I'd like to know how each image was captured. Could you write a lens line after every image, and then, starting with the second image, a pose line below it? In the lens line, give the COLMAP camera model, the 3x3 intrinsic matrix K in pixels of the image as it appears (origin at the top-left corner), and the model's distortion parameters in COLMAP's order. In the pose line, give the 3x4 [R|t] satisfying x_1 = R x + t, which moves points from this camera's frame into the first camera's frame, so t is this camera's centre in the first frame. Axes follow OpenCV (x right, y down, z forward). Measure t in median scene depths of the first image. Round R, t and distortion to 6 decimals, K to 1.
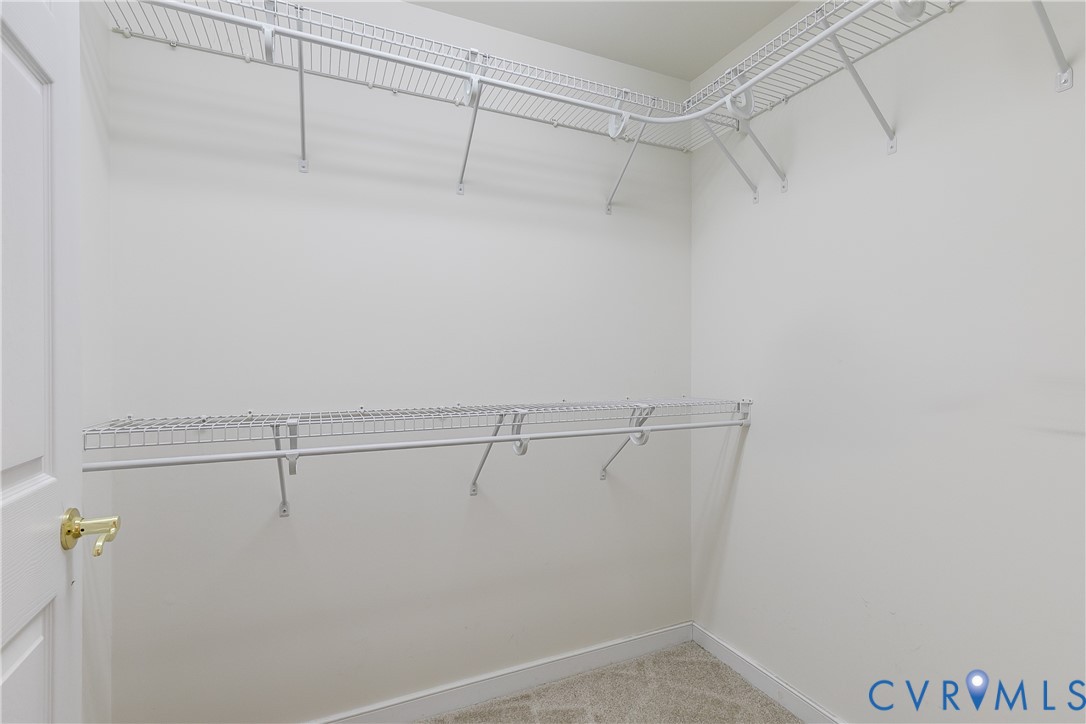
lens RADIAL K [[499.6, 0, 540.1], [0, 499.6, 365.9], [0, 0, 1]] dist [0.005027, -0.001701]
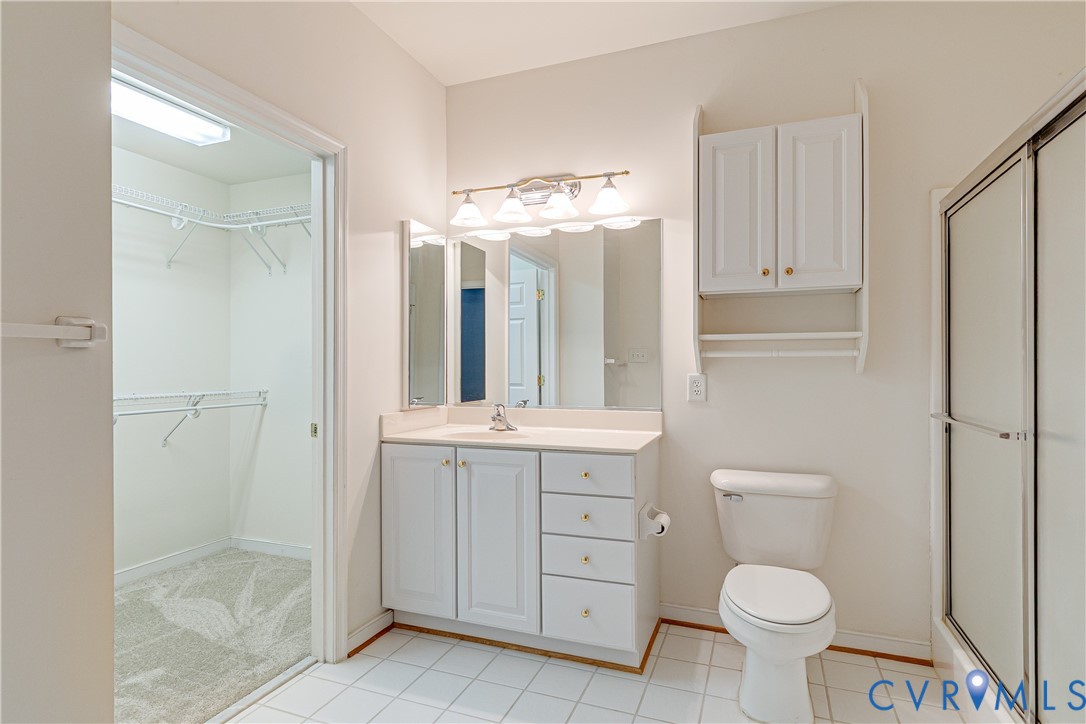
lens RADIAL K [[546.5, 0, 539.9], [0, 546.5, 366.2], [0, 0, 1]] dist [-0.002134, -0.002332]
pose [[0.702283, 0.000202, 0.711898, -0.275647], [-0.003729, 0.999987, 0.003396, -0.023646], [-0.711888, -0.005039, 0.702275, -1.054483]]
